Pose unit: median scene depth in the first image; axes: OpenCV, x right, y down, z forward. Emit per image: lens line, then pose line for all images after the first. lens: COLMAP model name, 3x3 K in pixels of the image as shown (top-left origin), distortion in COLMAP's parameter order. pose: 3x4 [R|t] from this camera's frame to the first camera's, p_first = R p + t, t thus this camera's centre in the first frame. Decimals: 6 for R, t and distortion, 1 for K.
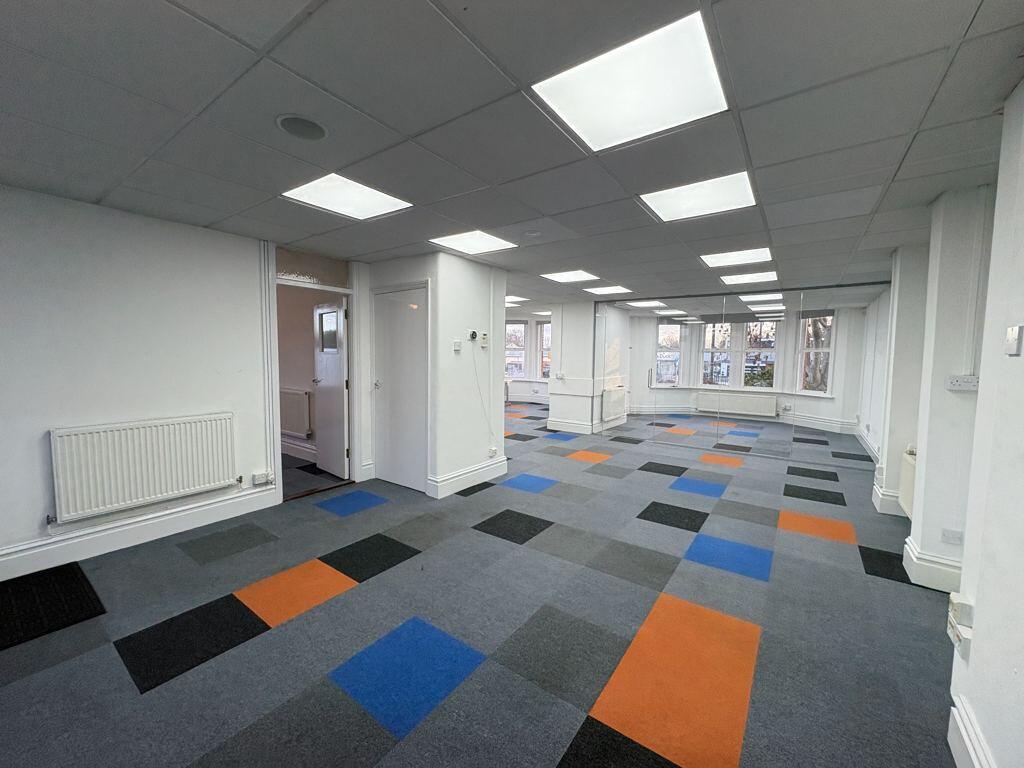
lens RADIAL K [[406.2, 0, 512.0], [0, 406.2, 384.0], [0, 0, 1]] dist [0.003605, 0.000189]
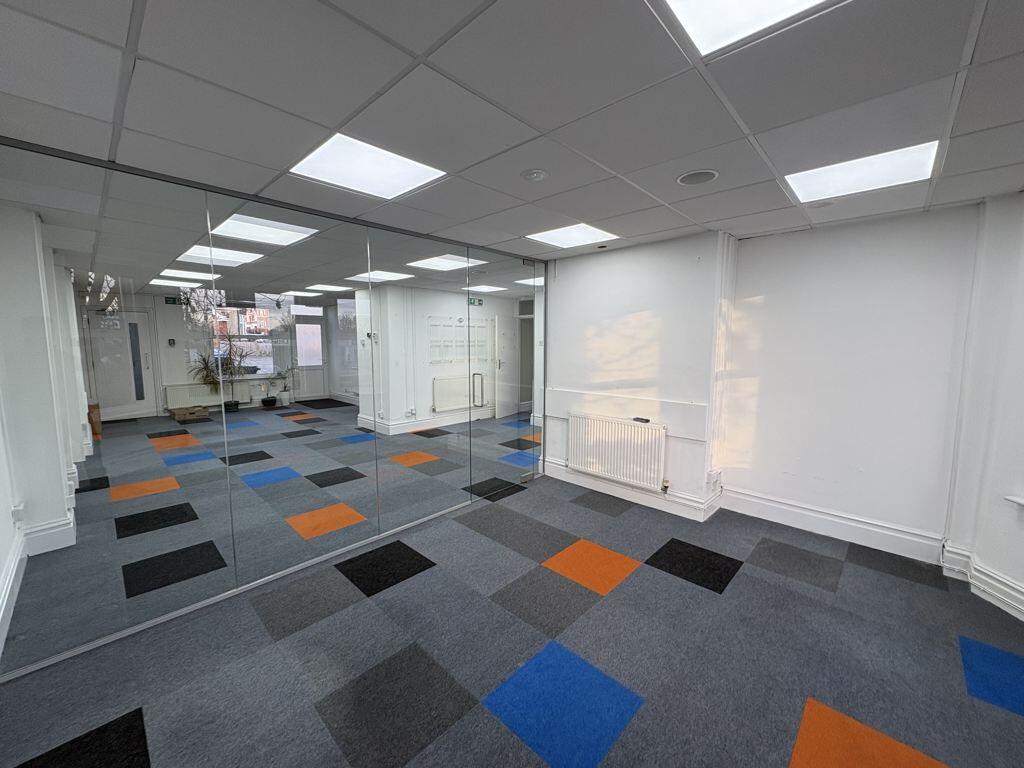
lens RADIAL K [[406.2, 0, 512.0], [0, 406.2, 384.0], [0, 0, 1]] dist [0.003605, 0.000189]
pose [[-0.139444, 0.090187, -0.986114, 0.745952], [-0.074761, 0.992043, 0.101301, -0.070994], [0.987404, 0.087848, -0.131592, 0.937997]]
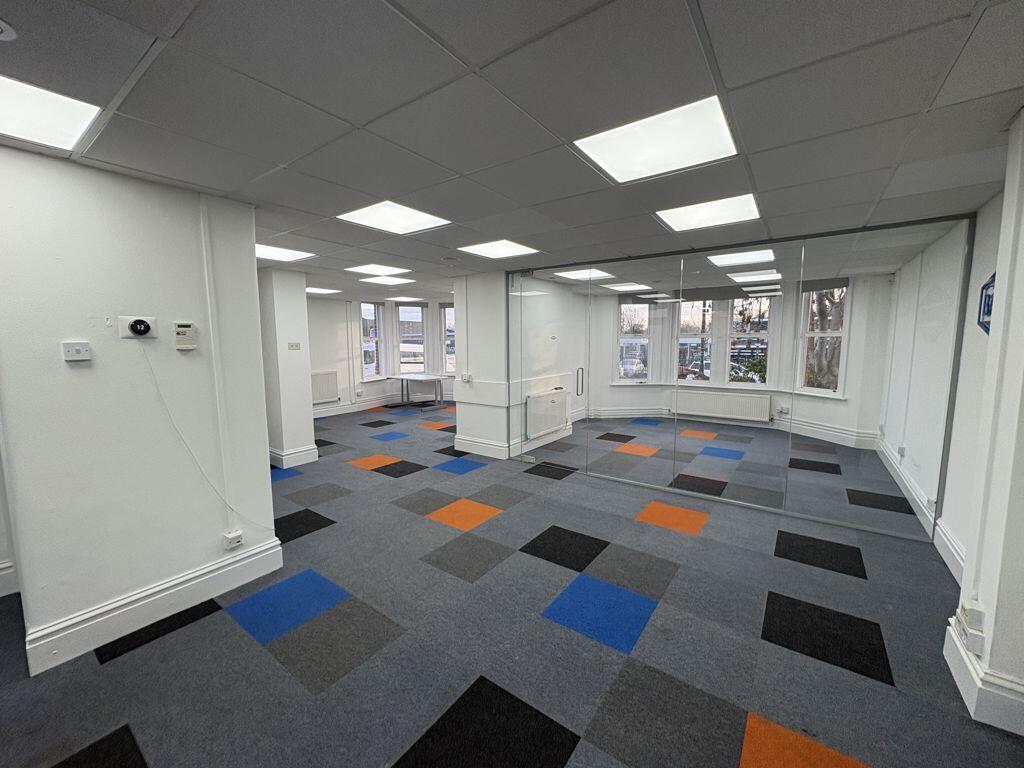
lens RADIAL K [[406.2, 0, 512.0], [0, 406.2, 384.0], [0, 0, 1]] dist [0.003605, 0.000189]
pose [[0.999789, -0.019746, -0.005716, 0.191350], [0.019940, 0.999145, 0.036212, -0.031724], [0.004996, -0.036318, 0.999328, 0.263717]]
